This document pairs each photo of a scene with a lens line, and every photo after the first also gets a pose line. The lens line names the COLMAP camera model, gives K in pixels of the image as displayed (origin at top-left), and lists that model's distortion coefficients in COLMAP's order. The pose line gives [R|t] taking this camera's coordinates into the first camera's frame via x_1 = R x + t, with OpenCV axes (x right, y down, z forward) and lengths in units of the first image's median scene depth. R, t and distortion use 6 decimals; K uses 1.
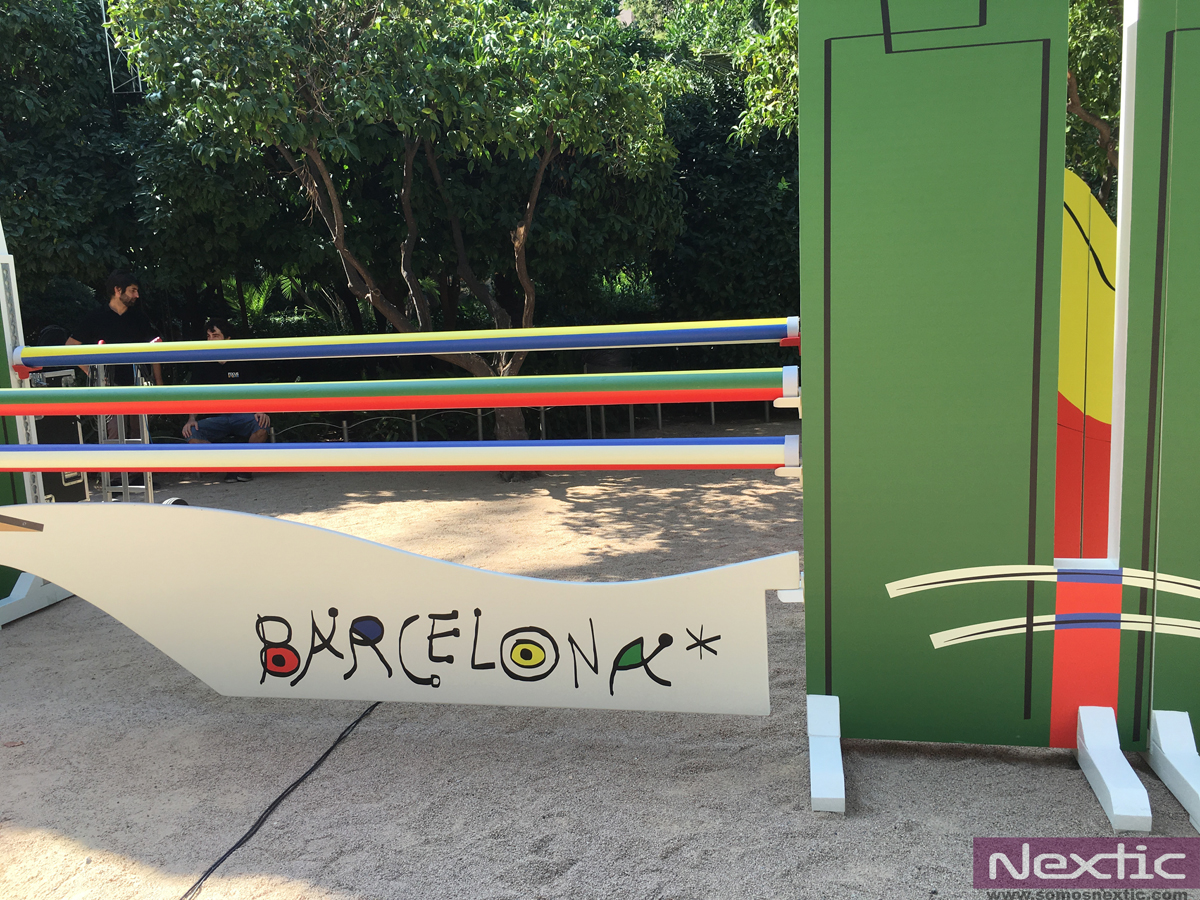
lens RADIAL K [[1023.4, 0, 596.7], [0, 1023.4, 449.8], [0, 0, 1]] dist [0.040261, -0.044214]
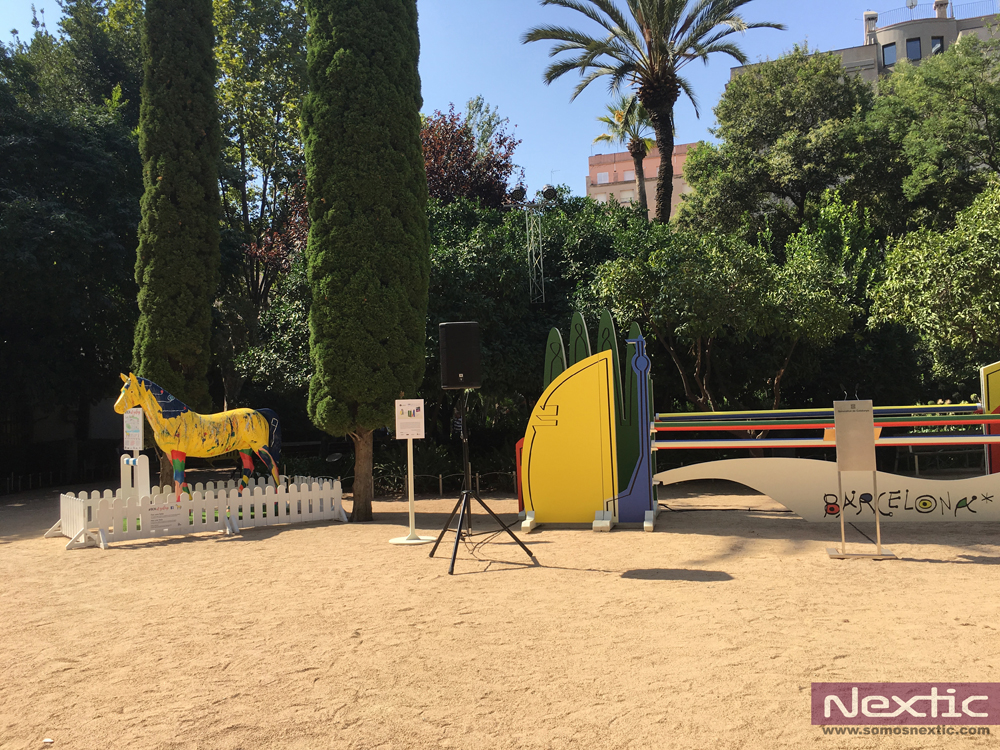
lens RADIAL K [[852.8, 0, 500.2], [0, 852.8, 374.6], [0, 0, 1]] dist [0.040261, -0.044214]
pose [[0.999060, -0.020405, 0.038234, -1.392240], [0.020876, 0.999710, -0.011983, -0.177643], [-0.037979, 0.012770, 0.999197, -1.479401]]
